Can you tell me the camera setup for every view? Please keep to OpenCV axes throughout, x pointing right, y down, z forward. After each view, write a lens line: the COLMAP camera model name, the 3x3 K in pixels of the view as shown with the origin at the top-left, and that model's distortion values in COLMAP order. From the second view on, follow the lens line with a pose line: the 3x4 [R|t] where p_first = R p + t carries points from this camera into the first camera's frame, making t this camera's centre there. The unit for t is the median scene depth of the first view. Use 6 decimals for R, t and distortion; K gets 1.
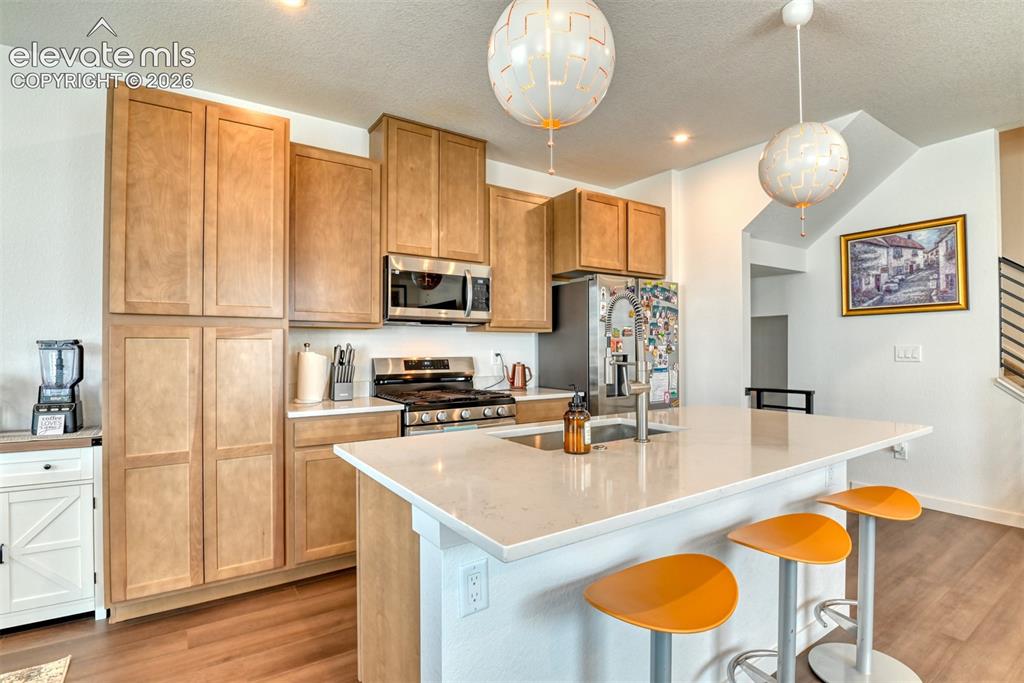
lens RADIAL K [[496.4, 0, 517.4], [0, 496.4, 344.8], [0, 0, 1]] dist [-0.030404, -0.000988]
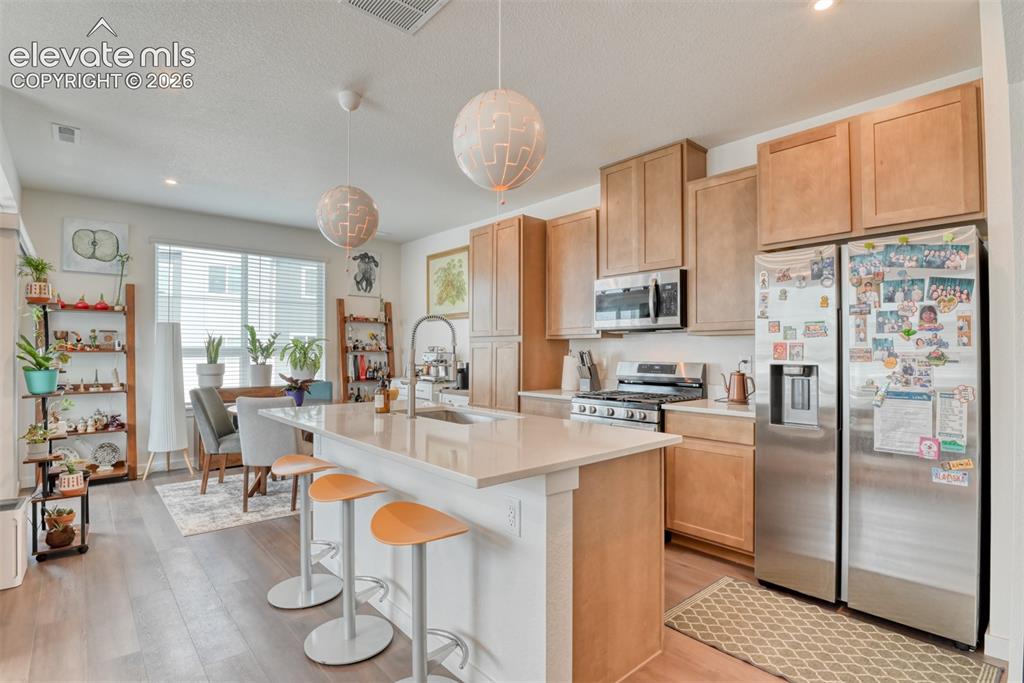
lens RADIAL K [[496.4, 0, 511.3], [0, 496.4, 343.3], [0, 0, 1]] dist [-0.030404, -0.000988]
pose [[0.124455, -0.014330, -0.992122, 0.799253], [0.006336, 0.999887, -0.013648, -0.002749], [0.992205, -0.004588, 0.124532, 0.513931]]
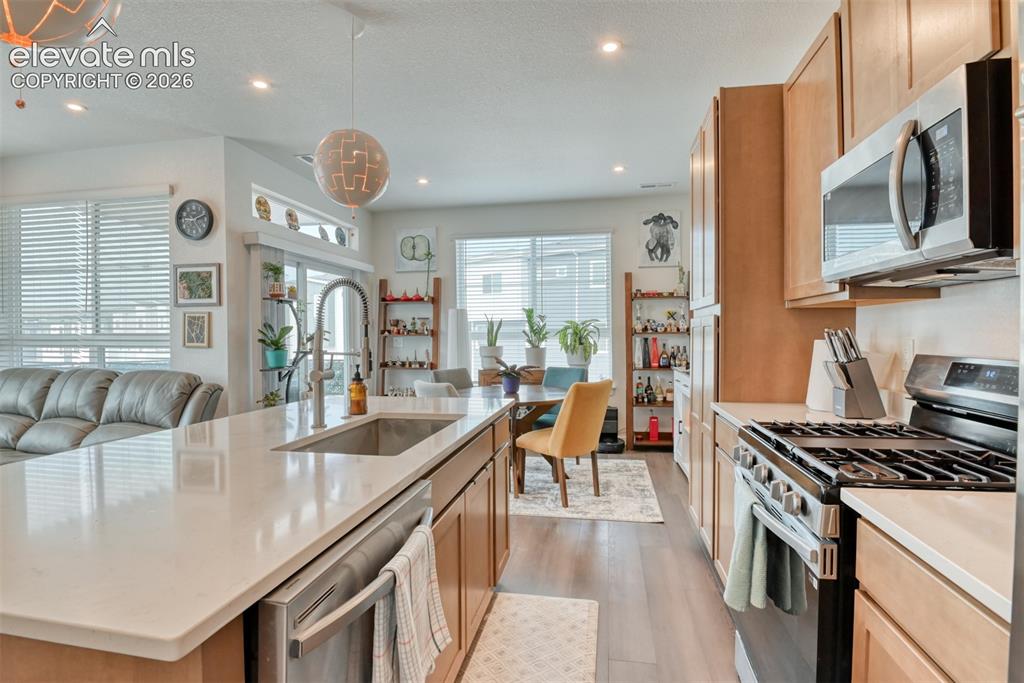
lens RADIAL K [[496.4, 0, 513.9], [0, 496.4, 338.6], [0, 0, 1]] dist [-0.030404, -0.000988]
pose [[-0.702273, 0.011133, -0.711821, 0.304104], [0.011942, 0.999921, 0.003858, 0.003414], [0.711808, -0.005791, -0.702350, 0.948476]]
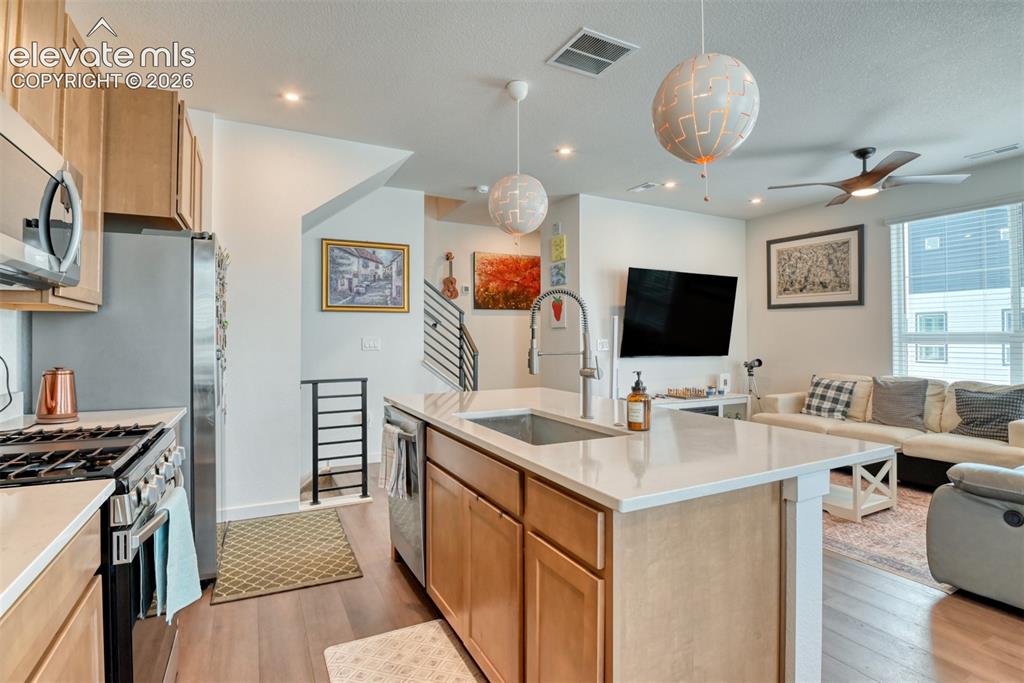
lens RADIAL K [[496.4, 0, 511.8], [0, 496.4, 334.1], [0, 0, 1]] dist [-0.030404, -0.000988]
pose [[0.119945, 0.013557, 0.992688, -0.433874], [-0.007455, 0.999891, -0.012755, 0.005642], [-0.992753, -0.005871, 0.120033, 0.479284]]
